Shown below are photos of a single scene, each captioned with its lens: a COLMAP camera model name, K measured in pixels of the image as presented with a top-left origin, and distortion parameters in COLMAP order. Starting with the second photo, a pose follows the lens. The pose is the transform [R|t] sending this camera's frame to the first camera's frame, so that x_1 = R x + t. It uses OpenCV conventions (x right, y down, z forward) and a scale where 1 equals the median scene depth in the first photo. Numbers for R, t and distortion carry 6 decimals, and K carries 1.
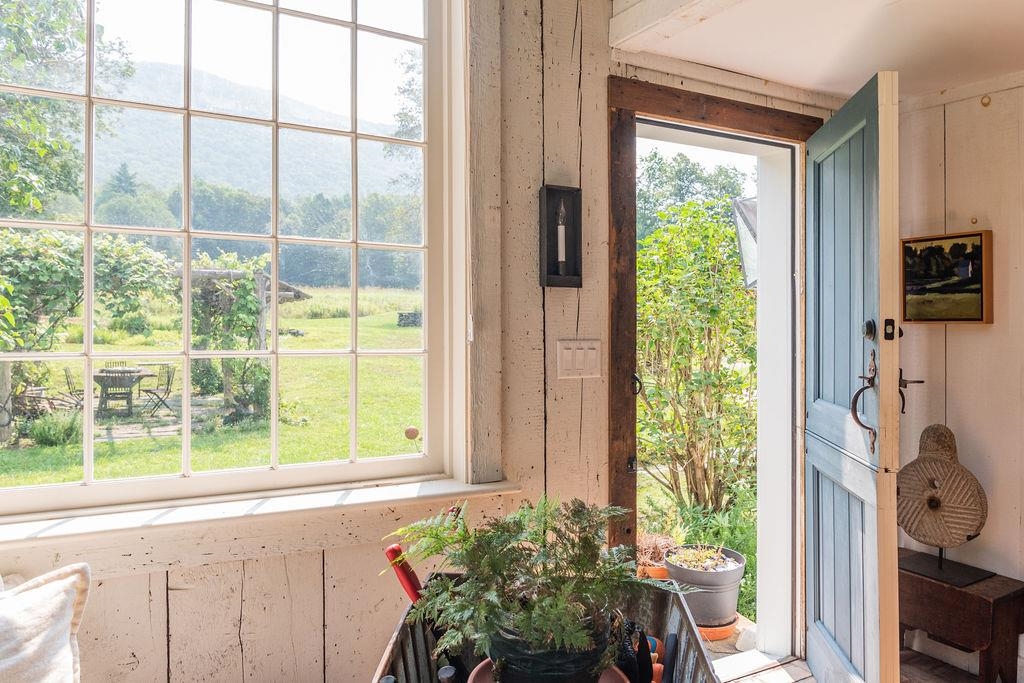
lens RADIAL K [[746.5, 0, 510.0], [0, 746.5, 327.1], [0, 0, 1]] dist [0.000816, 0.004185]
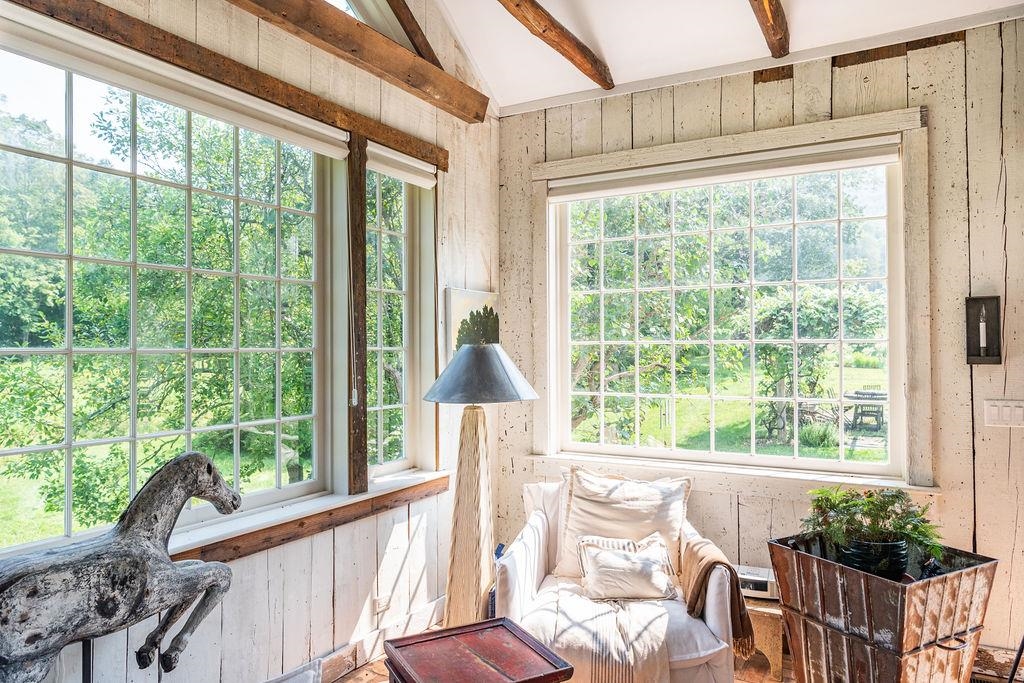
lens RADIAL K [[696.9, 0, 512.0], [0, 696.9, 341.5], [0, 0, 1]] dist [0.002864, 0.001813]
pose [[0.521410, -0.012537, -0.853214, 0.746950], [0.006362, 0.999921, -0.010805, -0.087752], [0.853282, 0.000206, 0.521449, -0.507138]]
